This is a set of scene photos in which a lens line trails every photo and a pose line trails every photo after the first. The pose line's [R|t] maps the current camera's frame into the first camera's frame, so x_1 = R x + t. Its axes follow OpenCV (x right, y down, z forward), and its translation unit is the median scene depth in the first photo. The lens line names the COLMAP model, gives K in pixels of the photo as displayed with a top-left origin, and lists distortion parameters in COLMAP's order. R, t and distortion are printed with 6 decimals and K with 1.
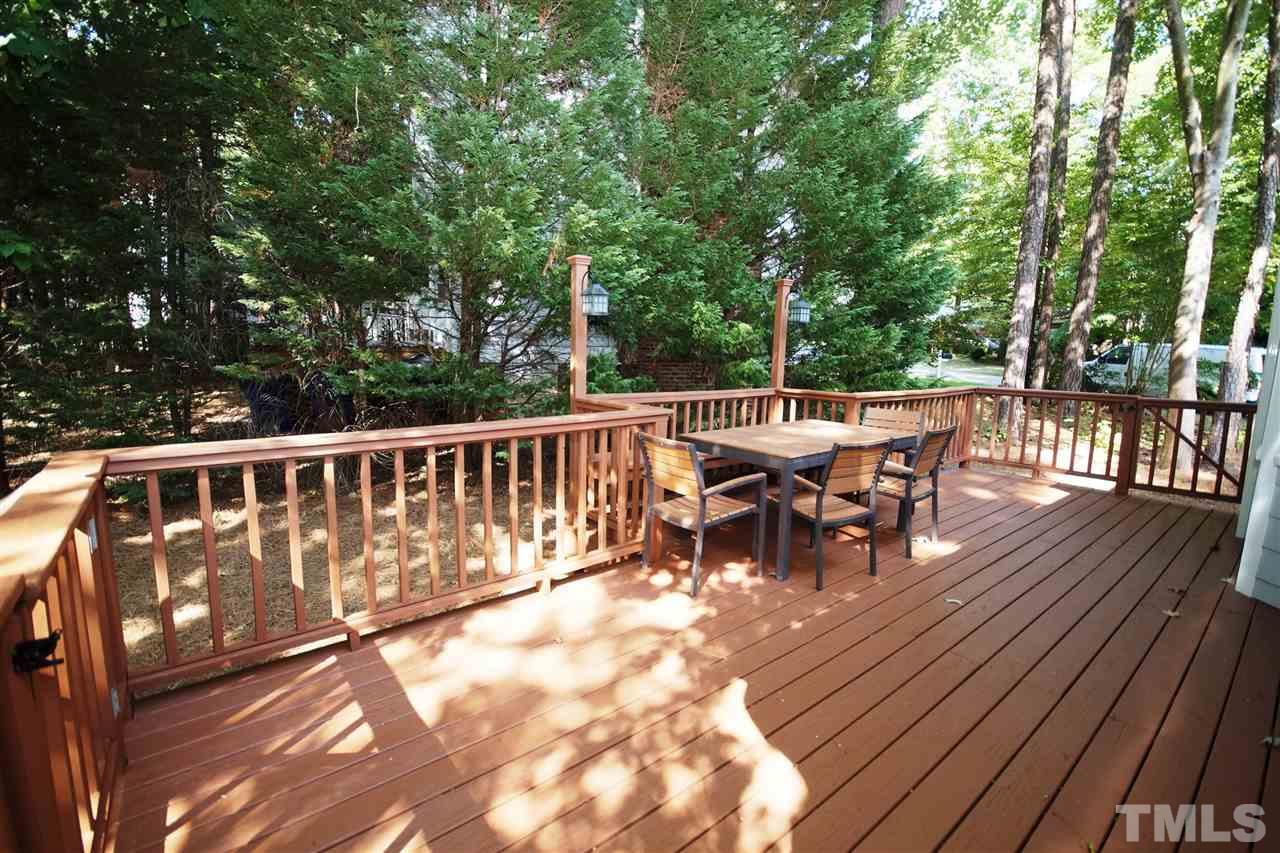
lens RADIAL K [[571.5, 0, 638.4], [0, 571.5, 428.2], [0, 0, 1]] dist [-0.001514, -0.002501]
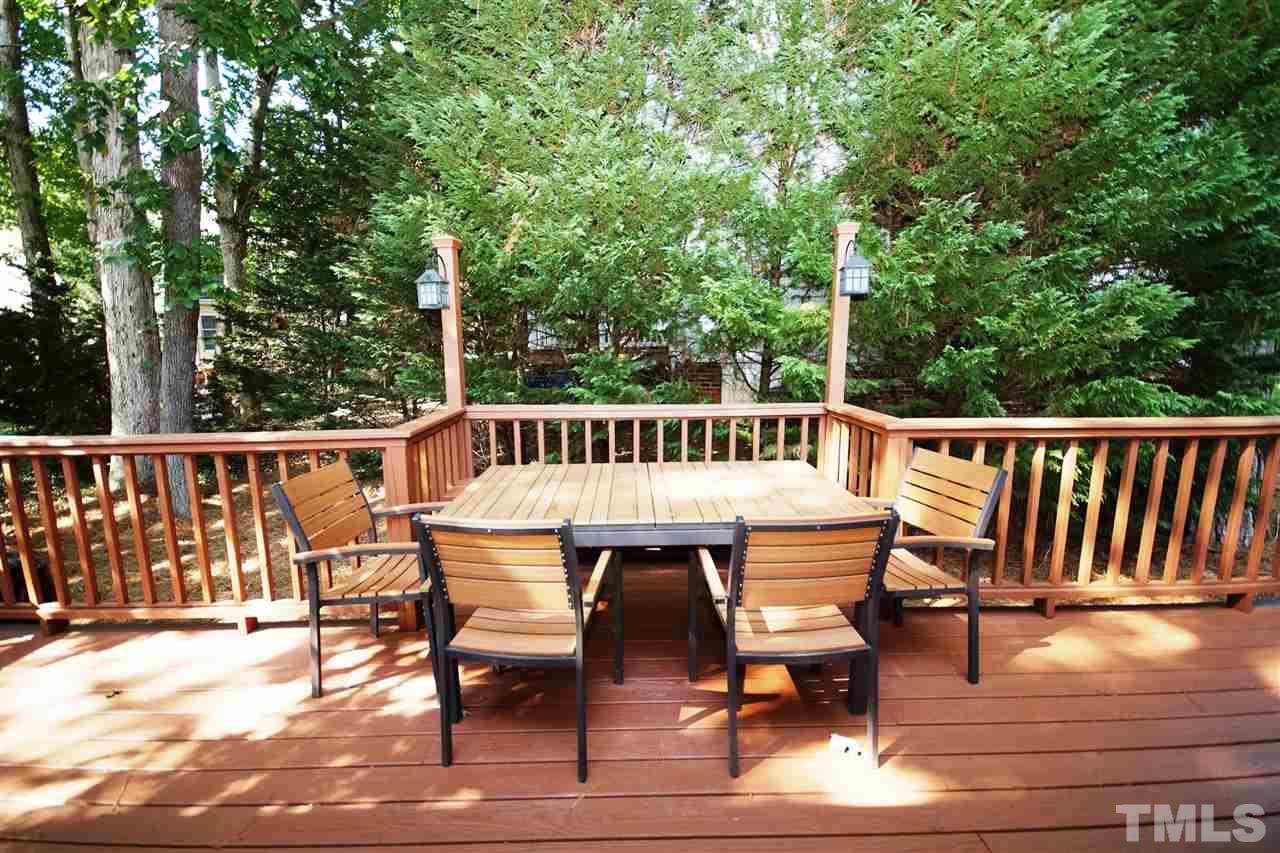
lens RADIAL K [[571.5, 0, 642.2], [0, 571.5, 428.3], [0, 0, 1]] dist [-0.001514, -0.002501]
pose [[0.787906, 0.090097, -0.609169, 0.811333], [-0.068507, 0.995923, 0.058691, -0.116490], [0.611973, -0.004511, 0.790866, 0.661156]]
